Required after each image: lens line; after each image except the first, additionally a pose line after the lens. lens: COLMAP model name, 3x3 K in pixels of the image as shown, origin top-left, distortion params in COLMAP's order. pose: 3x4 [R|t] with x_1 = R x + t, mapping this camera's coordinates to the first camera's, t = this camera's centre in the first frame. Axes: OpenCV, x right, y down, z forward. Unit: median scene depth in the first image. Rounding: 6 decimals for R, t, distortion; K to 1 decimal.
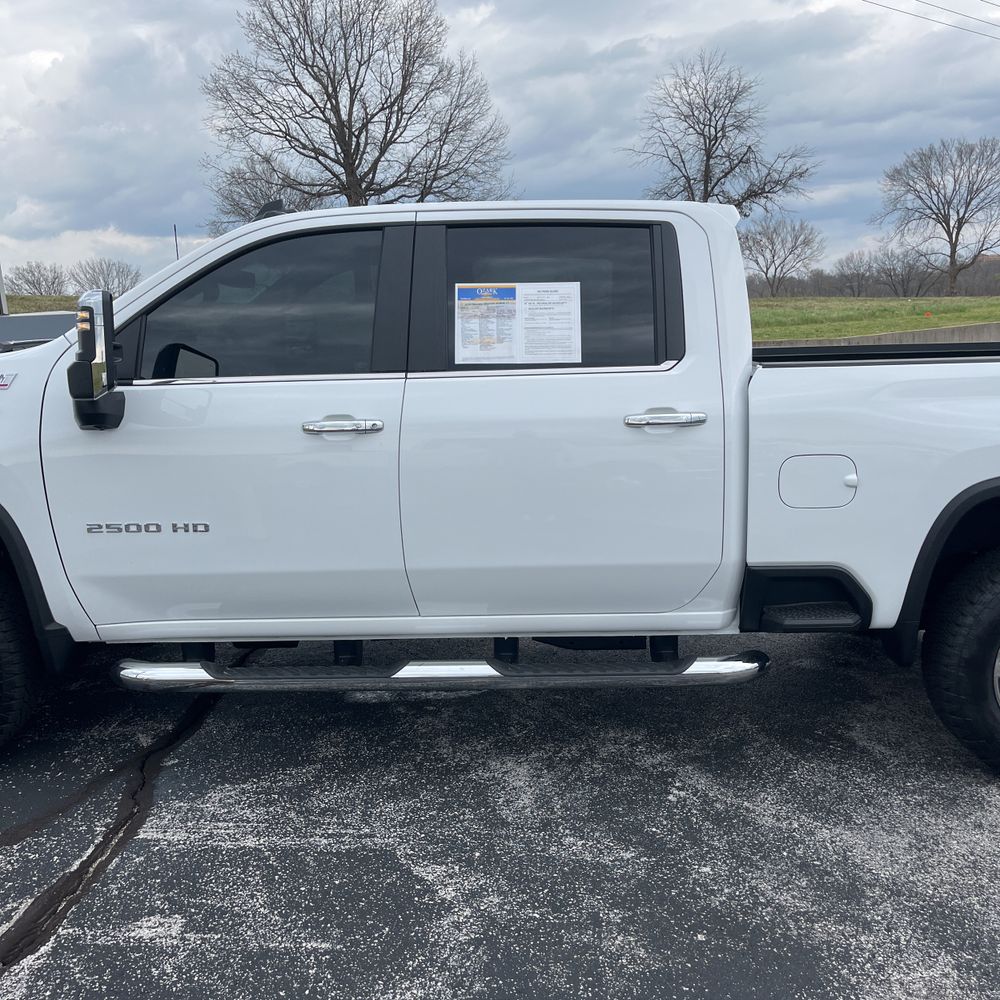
lens RADIAL K [[1017.6, 0, 514.5], [0, 1017.6, 487.3], [0, 0, 1]] dist [0.027297, 0.000000]
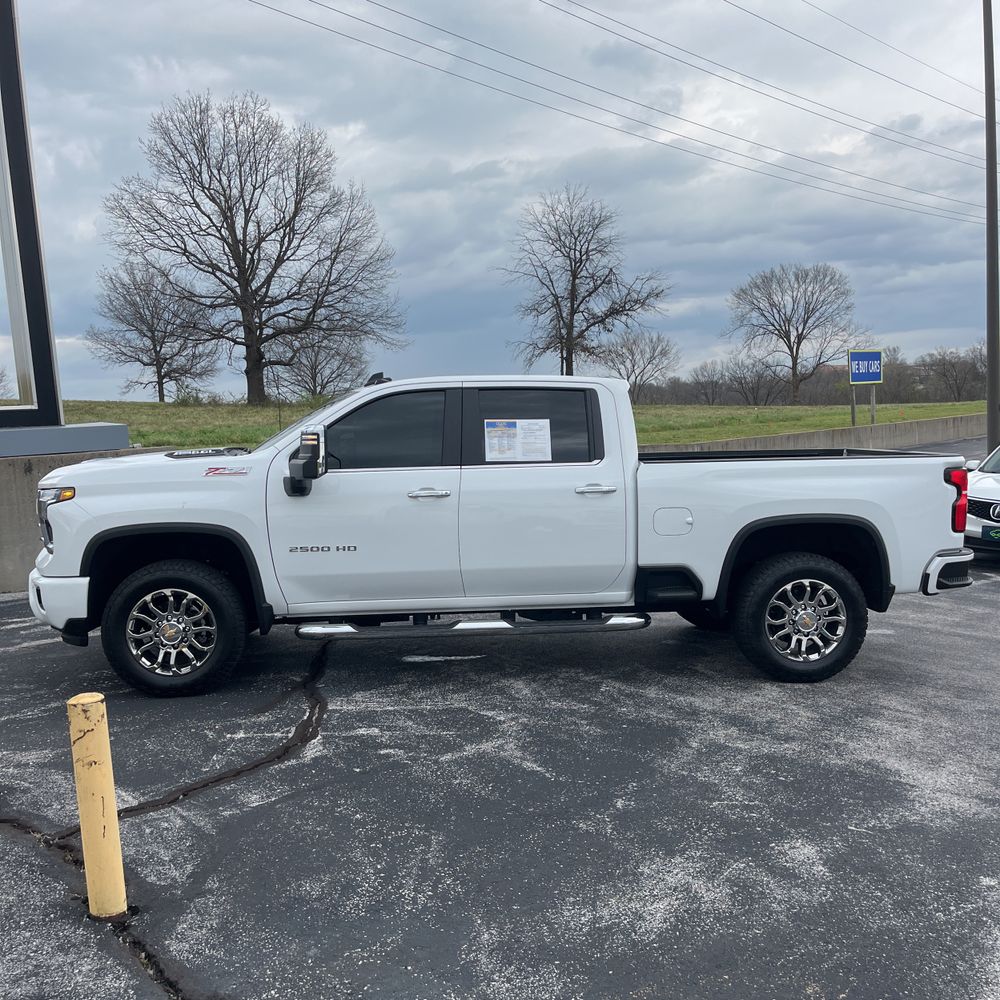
lens RADIAL K [[1017.6, 0, 498.4], [0, 1017.6, 503.4], [0, 0, 1]] dist [0.027297, 0.000000]
pose [[0.993668, -0.003721, 0.112297, -0.236979], [0.013077, 0.996489, -0.082695, 0.109173], [-0.111595, 0.083640, 0.990228, -0.836576]]
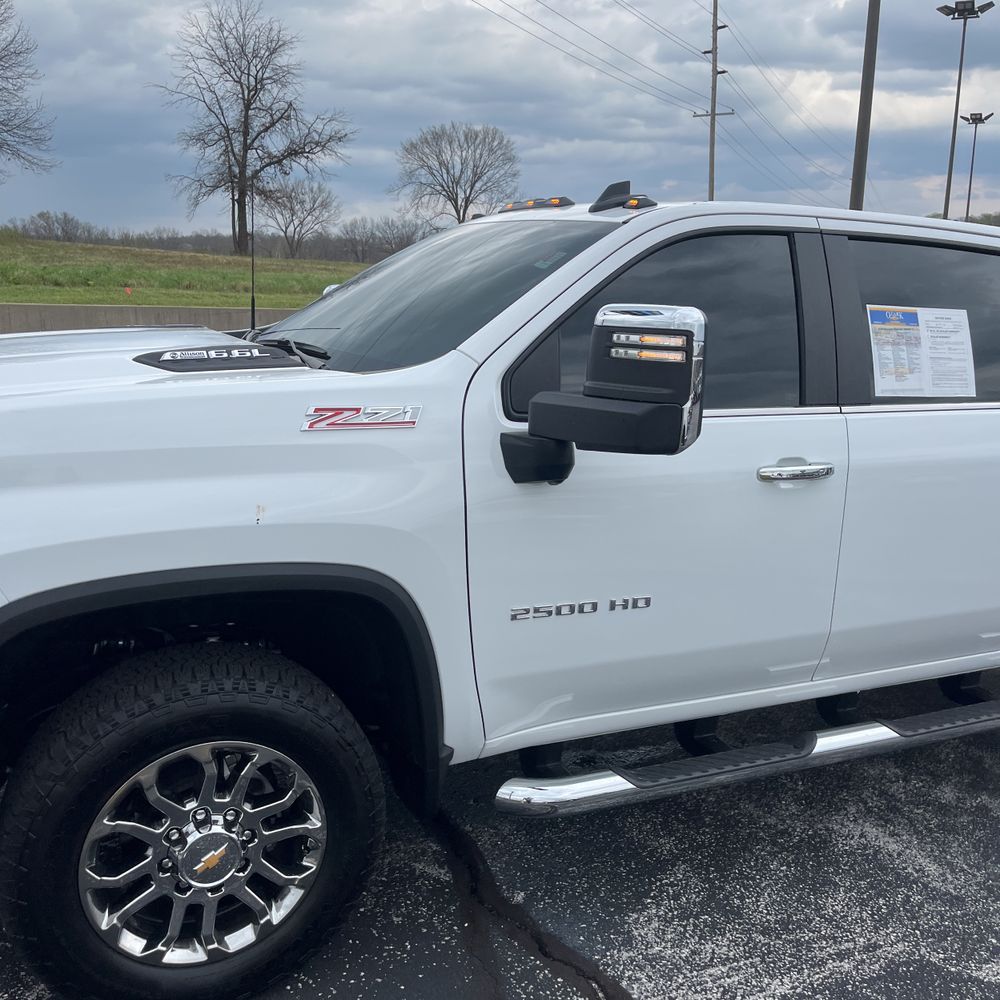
lens RADIAL K [[1017.6, 0, 499.7], [0, 1017.6, 485.3], [0, 0, 1]] dist [0.027297, 0.000000]
pose [[0.892311, -0.027691, 0.450571, -0.716746], [0.010085, 0.999090, 0.041431, -0.079930], [-0.451308, -0.032425, 0.891779, 0.333761]]
